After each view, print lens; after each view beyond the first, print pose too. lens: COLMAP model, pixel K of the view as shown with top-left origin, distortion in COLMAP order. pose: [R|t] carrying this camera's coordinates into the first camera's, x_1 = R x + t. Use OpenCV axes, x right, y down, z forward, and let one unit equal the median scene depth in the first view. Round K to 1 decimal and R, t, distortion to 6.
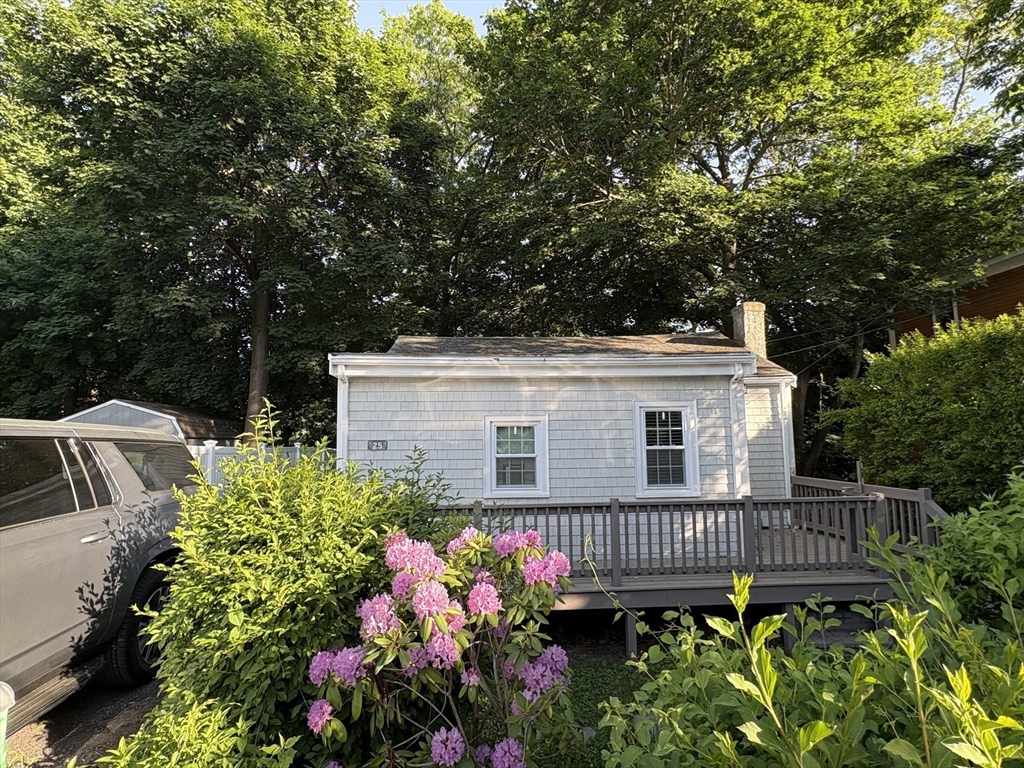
lens RADIAL K [[554.4, 0, 506.9], [0, 554.4, 380.8], [0, 0, 1]] dist [0.020092, -0.000055]
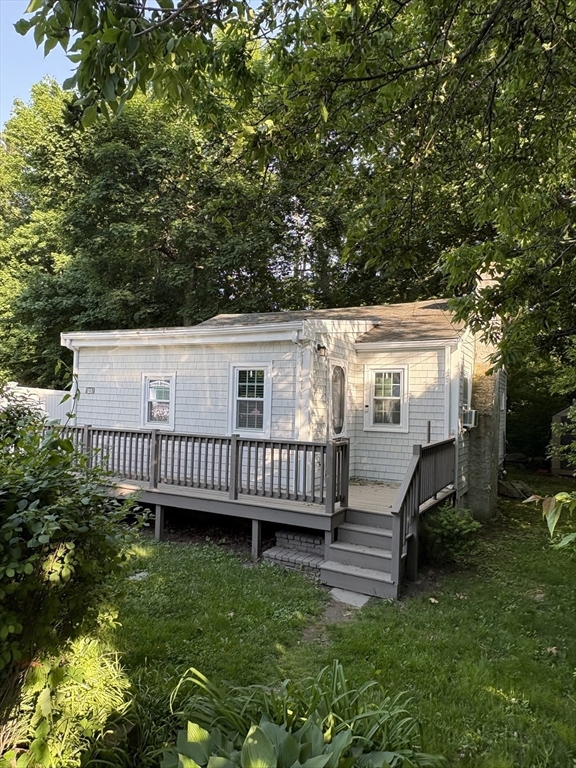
lens RADIAL K [[520.9, 0, 281.0], [0, 520.9, 387.7], [0, 0, 1]] dist [-0.001584, -0.000286]
pose [[0.857947, 0.025037, -0.513127, 0.677017], [0.017054, 0.996873, 0.077153, 0.003347], [0.513455, -0.074944, 0.854838, 0.019614]]
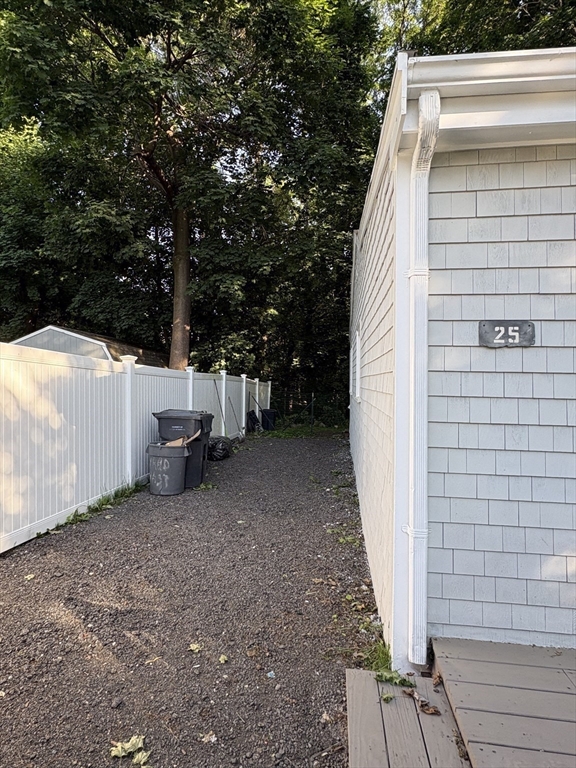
lens RADIAL K [[415.8, 0, 288.0], [0, 415.8, 384.0], [0, 0, 1]] dist [0.020092, -0.000055]
pose [[0.986850, 0.022526, -0.160059, -0.229904], [-0.004343, 0.993579, 0.113058, 0.082089], [0.161578, -0.110877, 0.980612, 0.483752]]
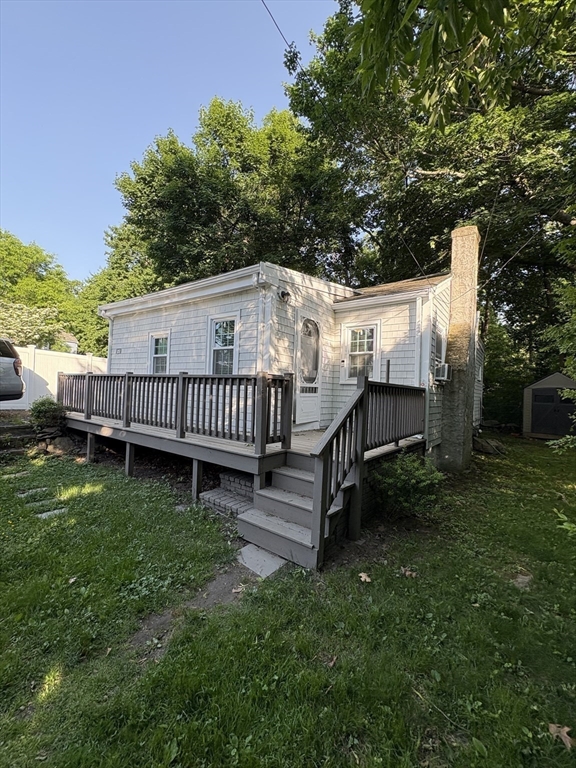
lens RADIAL K [[322.3, 0, 288.0], [0, 322.3, 384.0], [0, 0, 1]] dist [-0.000193, -0.000042]
pose [[0.777187, 0.033903, -0.628356, 0.642276], [0.017992, 0.996942, 0.076044, 0.107587], [0.629013, -0.070406, 0.774200, 0.346221]]
